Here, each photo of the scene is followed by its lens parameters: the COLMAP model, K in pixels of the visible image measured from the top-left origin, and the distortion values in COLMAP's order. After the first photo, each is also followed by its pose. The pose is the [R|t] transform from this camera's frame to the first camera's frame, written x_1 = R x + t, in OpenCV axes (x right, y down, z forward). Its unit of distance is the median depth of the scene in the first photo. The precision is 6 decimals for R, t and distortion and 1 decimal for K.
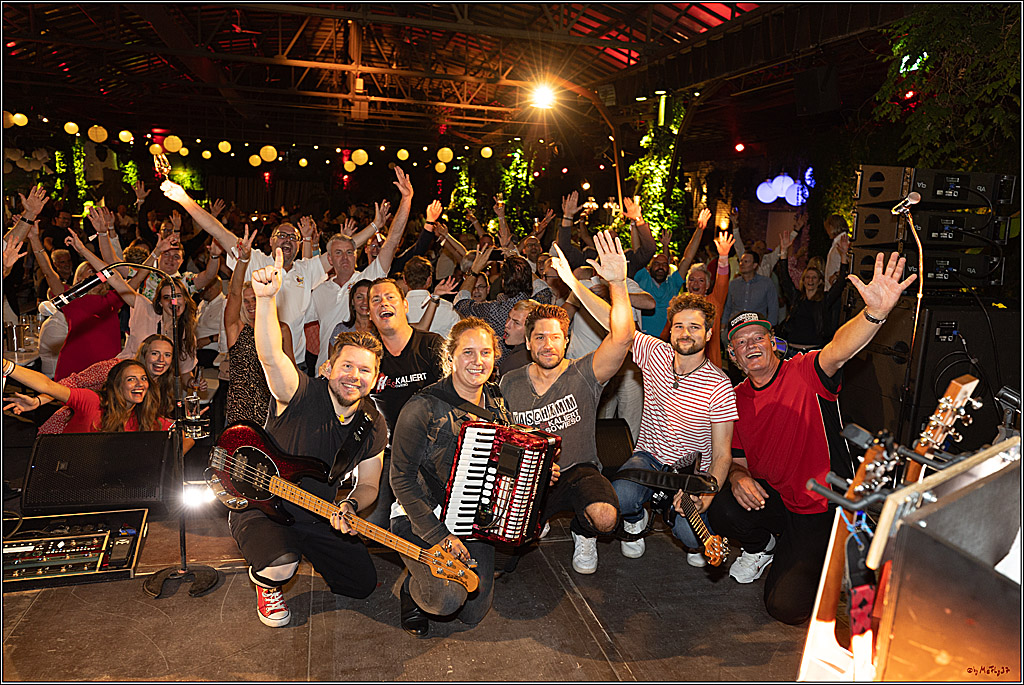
lens RADIAL K [[740.6, 0, 512.0], [0, 740.6, 342.5], [0, 0, 1]] dist [-0.002441, -0.000121]
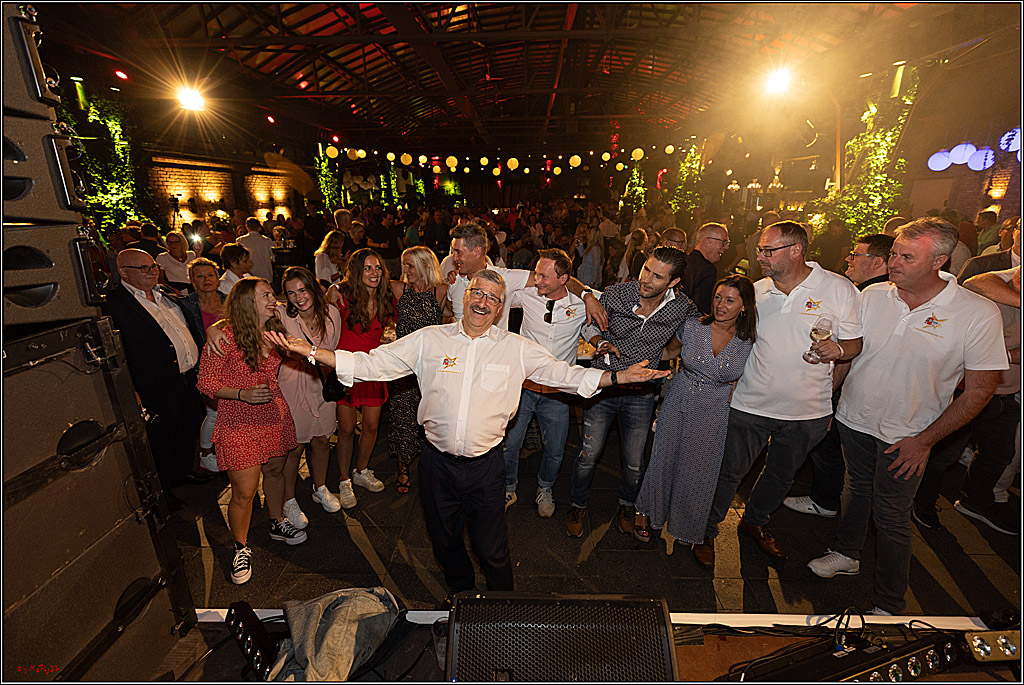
lens RADIAL K [[446.1, 0, 512.1], [0, 446.1, 339.0], [0, 0, 1]] dist [0.003939, -0.000313]
pose [[0.963334, 0.021573, -0.267438, -0.097481], [0.011646, 0.992460, 0.122011, -0.023664], [0.268053, -0.120652, 0.955819, 0.135801]]
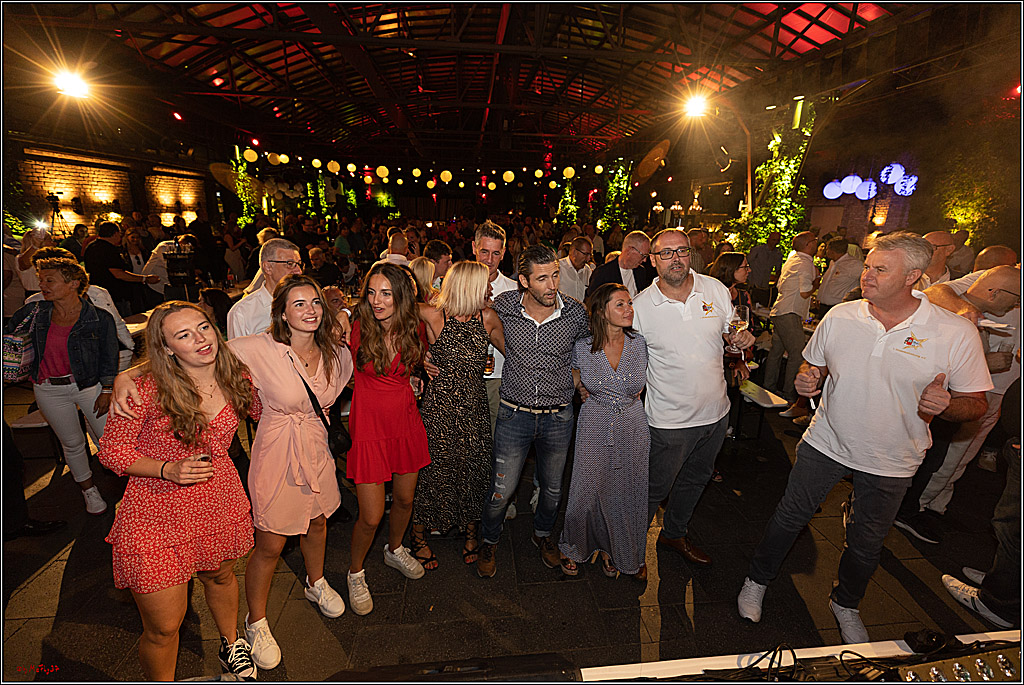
lens RADIAL K [[446.1, 0, 509.6], [0, 446.1, 340.1], [0, 0, 1]] dist [0.004167, -0.000321]
pose [[0.990431, 0.008589, -0.137742, -0.093668], [0.004277, 0.995672, 0.092839, -0.021736], [0.137943, -0.092539, 0.986108, 0.150279]]
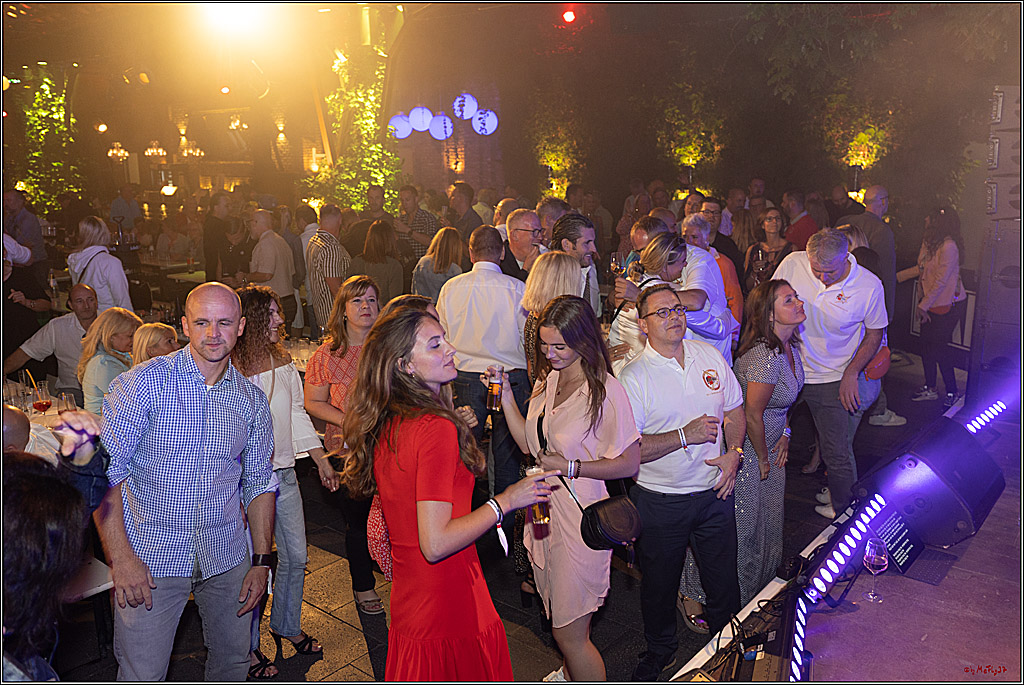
lens RADIAL K [[842.8, 0, 509.0], [0, 842.8, 313.2], [0, 0, 1]] dist [0.001326, -0.001050]
pose [[0.798962, -0.163880, 0.578622, -0.164613], [0.155153, 0.985753, 0.064955, -0.030901], [-0.581023, 0.037879, 0.813005, 0.127361]]
